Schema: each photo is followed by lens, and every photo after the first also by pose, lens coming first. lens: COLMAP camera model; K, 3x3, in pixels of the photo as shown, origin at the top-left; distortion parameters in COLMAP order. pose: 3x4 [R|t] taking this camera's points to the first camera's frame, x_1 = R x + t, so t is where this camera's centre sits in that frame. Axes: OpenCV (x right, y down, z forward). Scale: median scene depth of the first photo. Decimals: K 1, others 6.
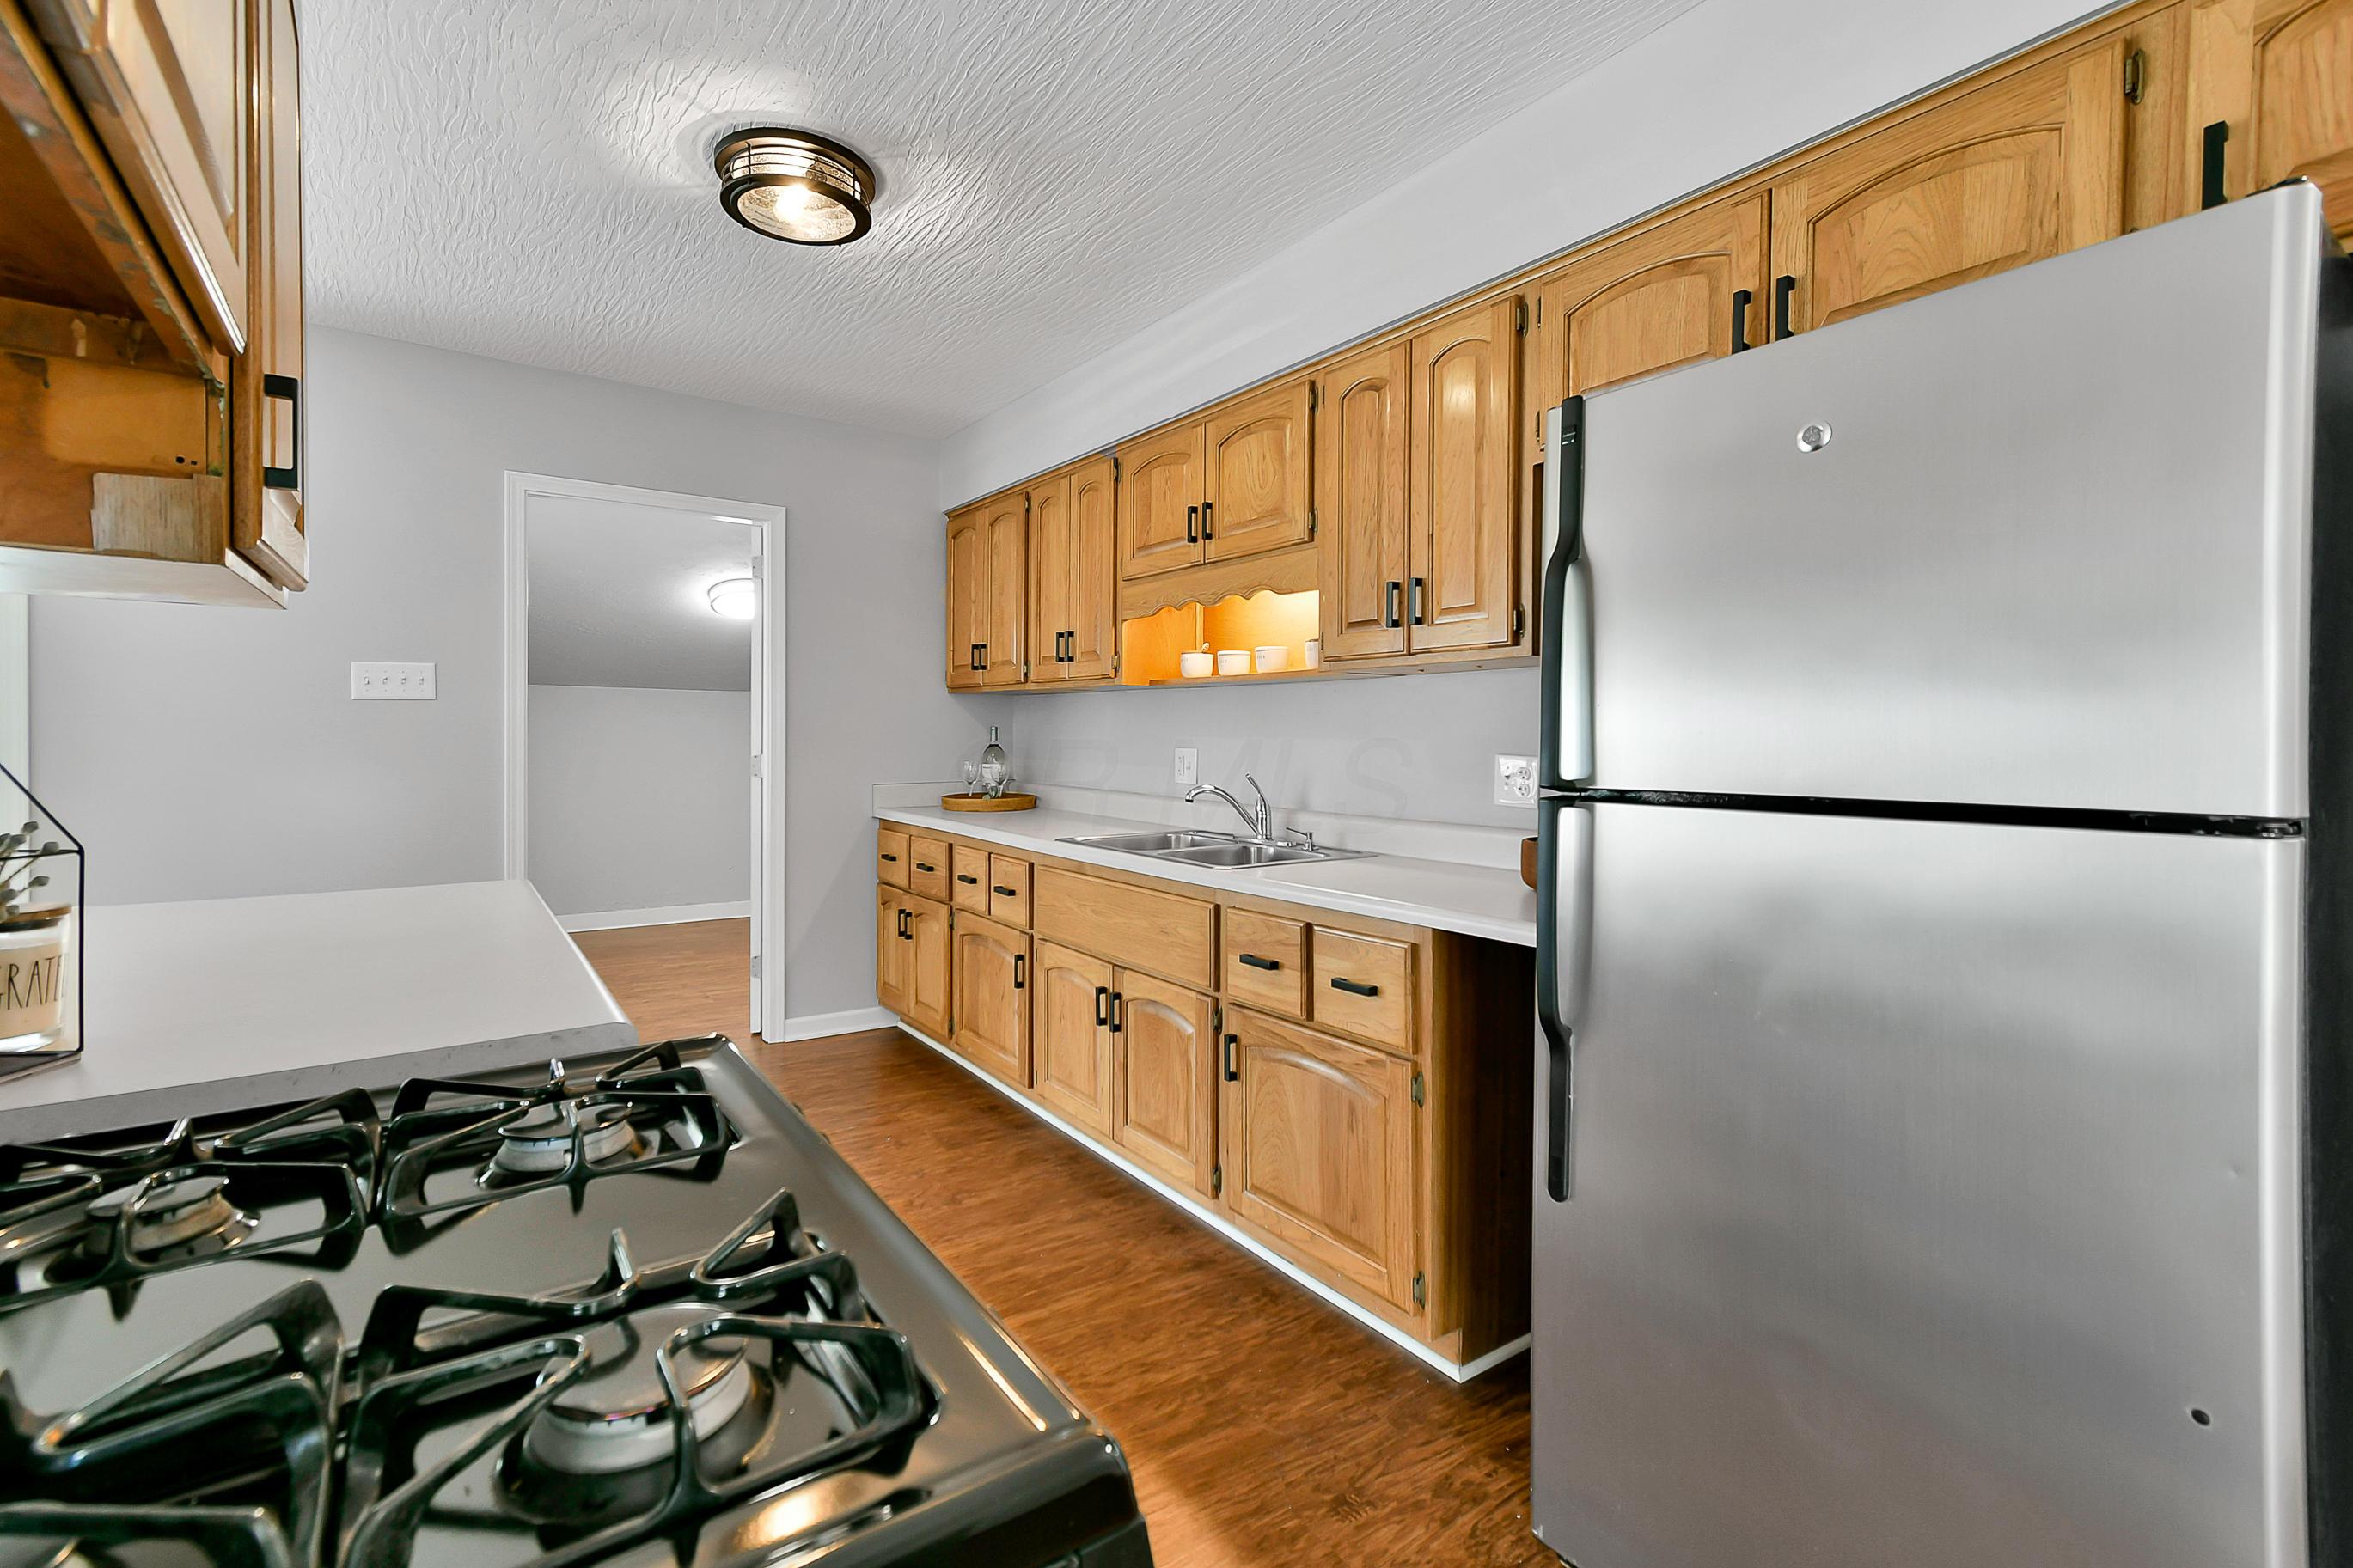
lens RADIAL K [[1038.2, 0, 1176.4], [0, 1038.2, 724.2], [0, 0, 1]] dist [0.026603, -0.005037]
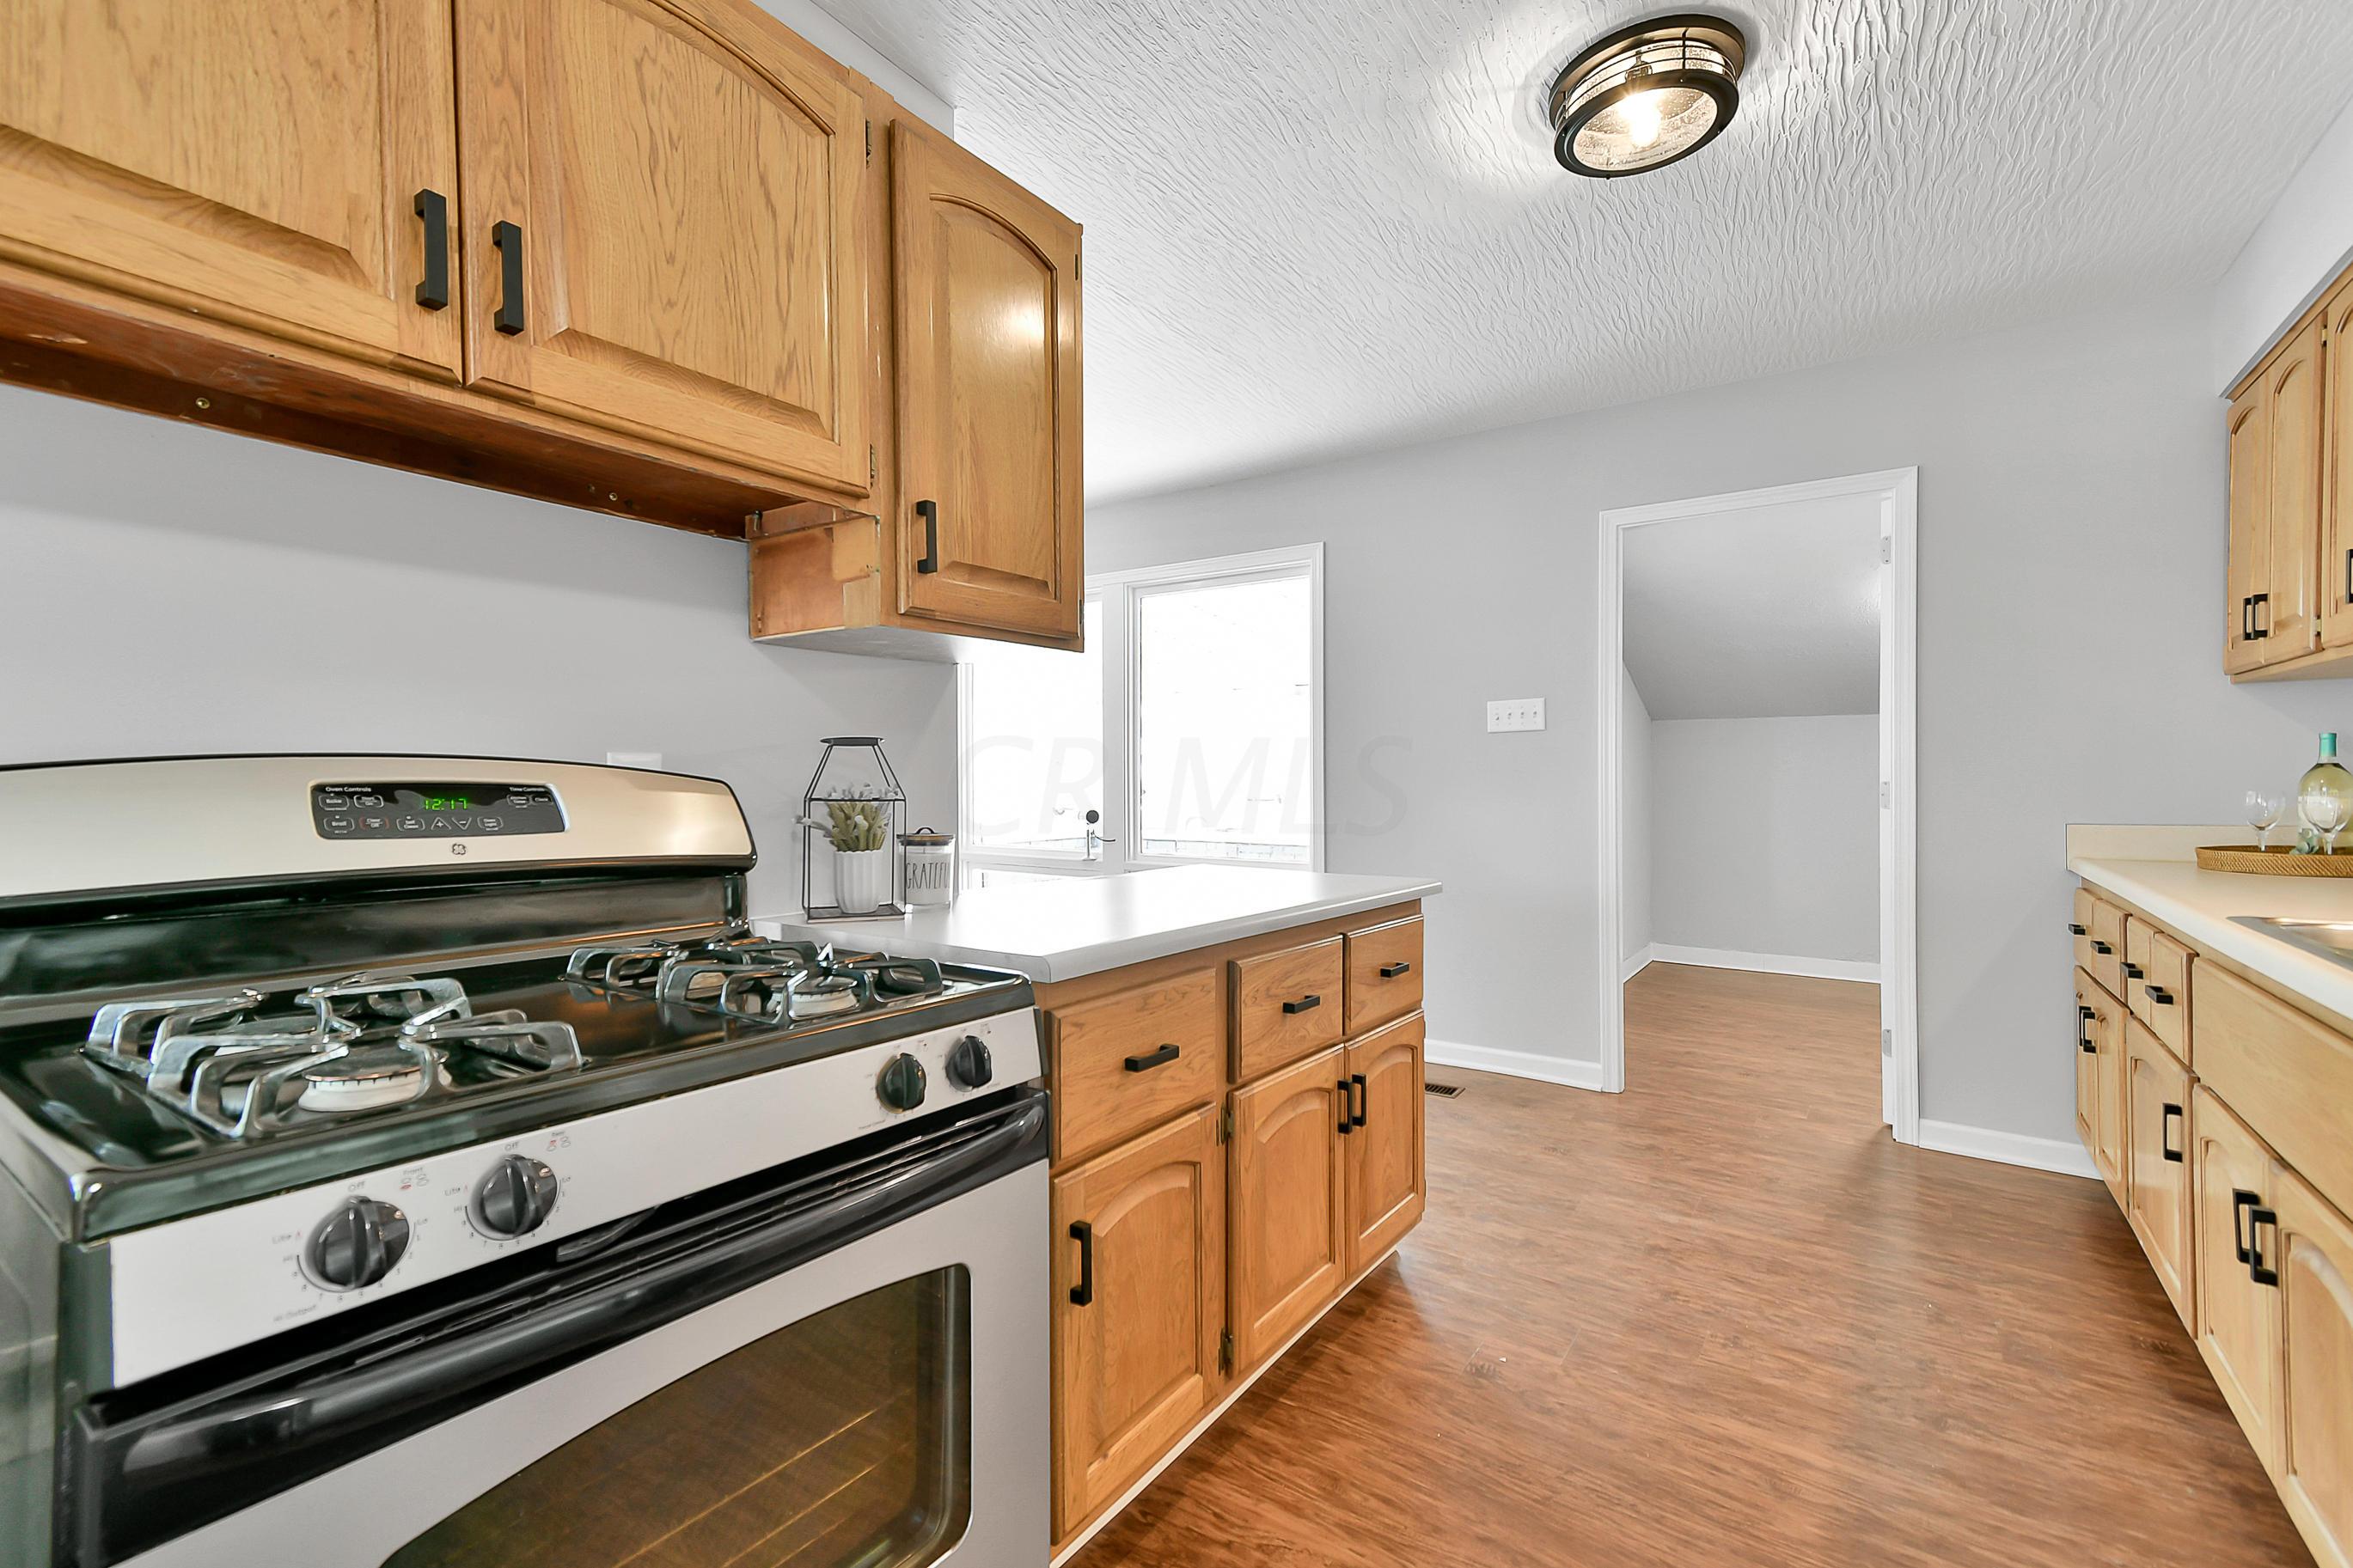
lens RADIAL K [[1038.2, 0, 1153.3], [0, 1038.2, 770.0], [0, 0, 1]] dist [0.026603, -0.005037]
pose [[0.342220, -0.014178, -0.939513, 0.293197], [0.012479, 0.999867, -0.010543, 0.037134], [0.939537, -0.008116, 0.342351, 0.319863]]
